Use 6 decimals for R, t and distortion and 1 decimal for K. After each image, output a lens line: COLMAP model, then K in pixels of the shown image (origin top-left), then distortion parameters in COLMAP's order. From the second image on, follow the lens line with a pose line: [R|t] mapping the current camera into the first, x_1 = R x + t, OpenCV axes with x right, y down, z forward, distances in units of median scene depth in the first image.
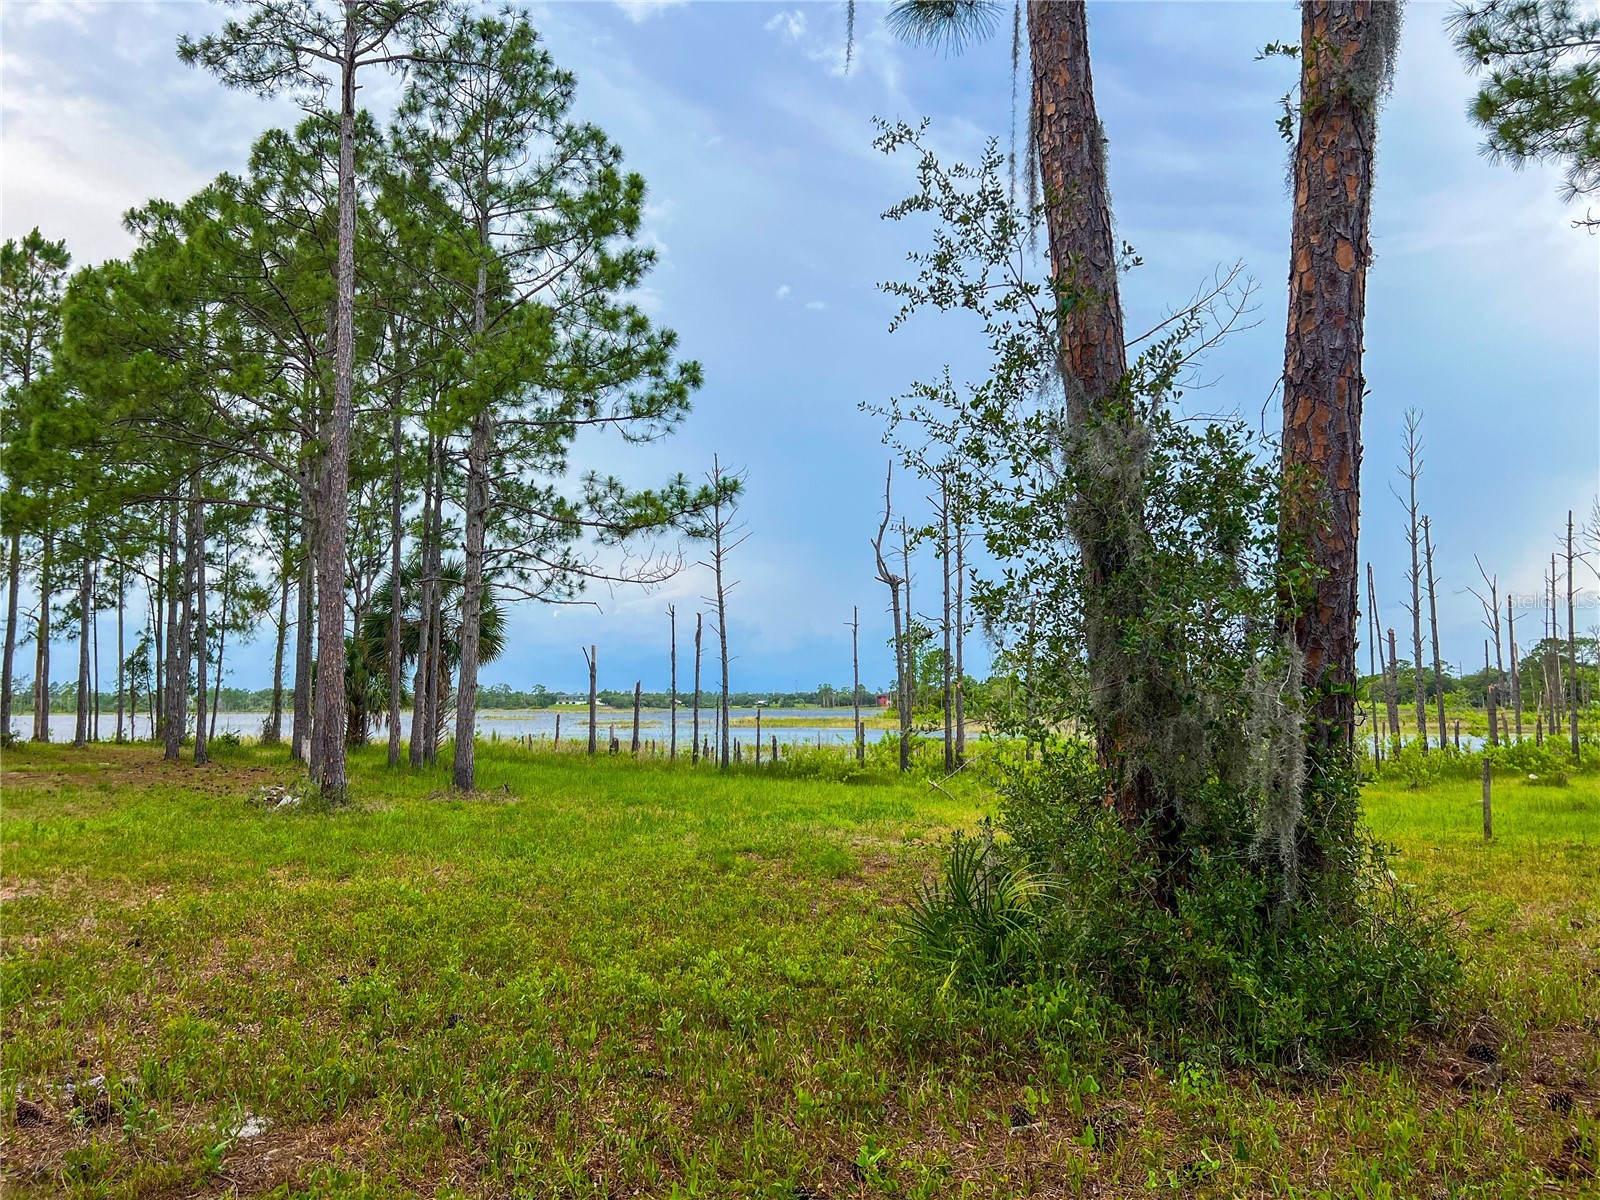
lens RADIAL K [[1183.7, 0, 795.6], [0, 1183.7, 608.5], [0, 0, 1]] dist [0.085298, -0.101602]
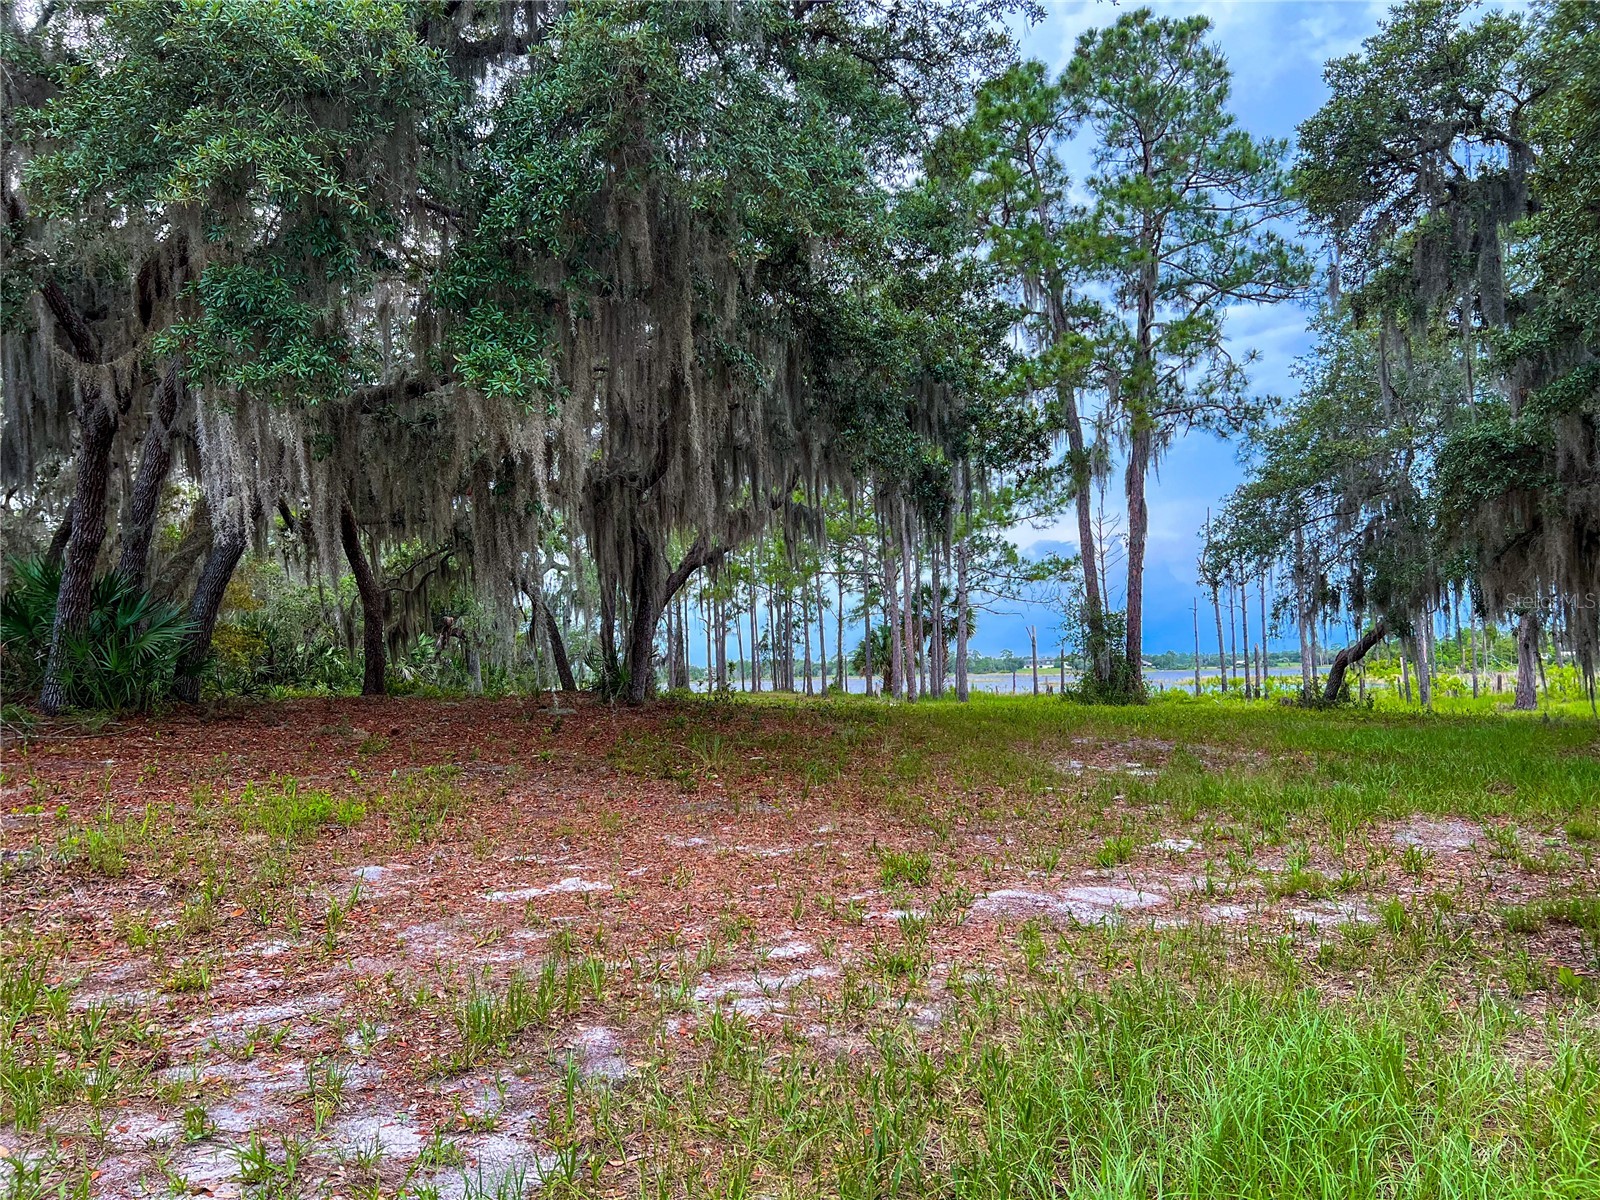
lens RADIAL K [[1183.7, 0, 795.6], [0, 1183.7, 608.5], [0, 0, 1]] dist [0.085298, -0.101602]
pose [[0.926399, -0.042428, -0.374147, 0.310635], [0.054577, 0.998269, 0.021930, -0.104357], [0.372568, -0.040735, 0.927110, -1.372926]]
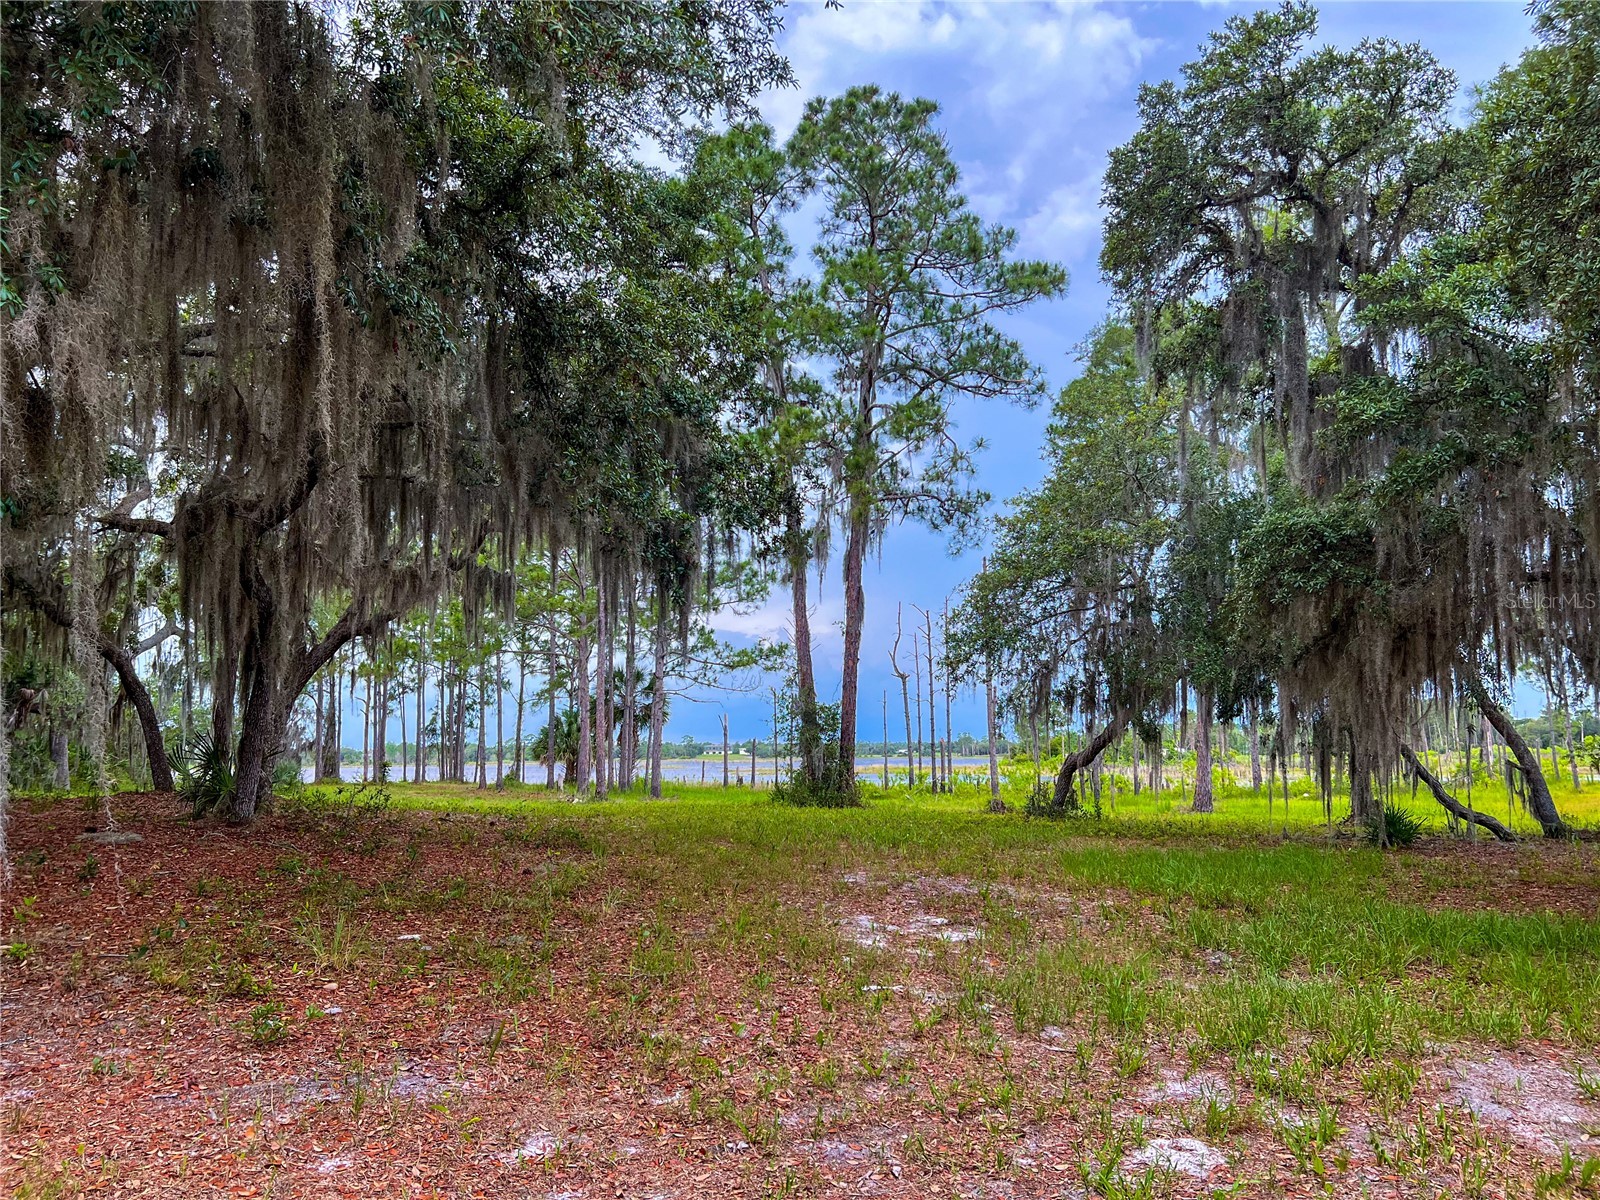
lens RADIAL K [[1182.3, 0, 800.0], [0, 1182.3, 600.0], [0, 0, 1]] dist [0.095251, -0.111254]
pose [[0.993481, -0.023546, -0.111535, 0.239696], [0.018484, 0.998761, -0.046209, -0.104666], [0.112485, 0.043846, 0.992686, -1.210933]]
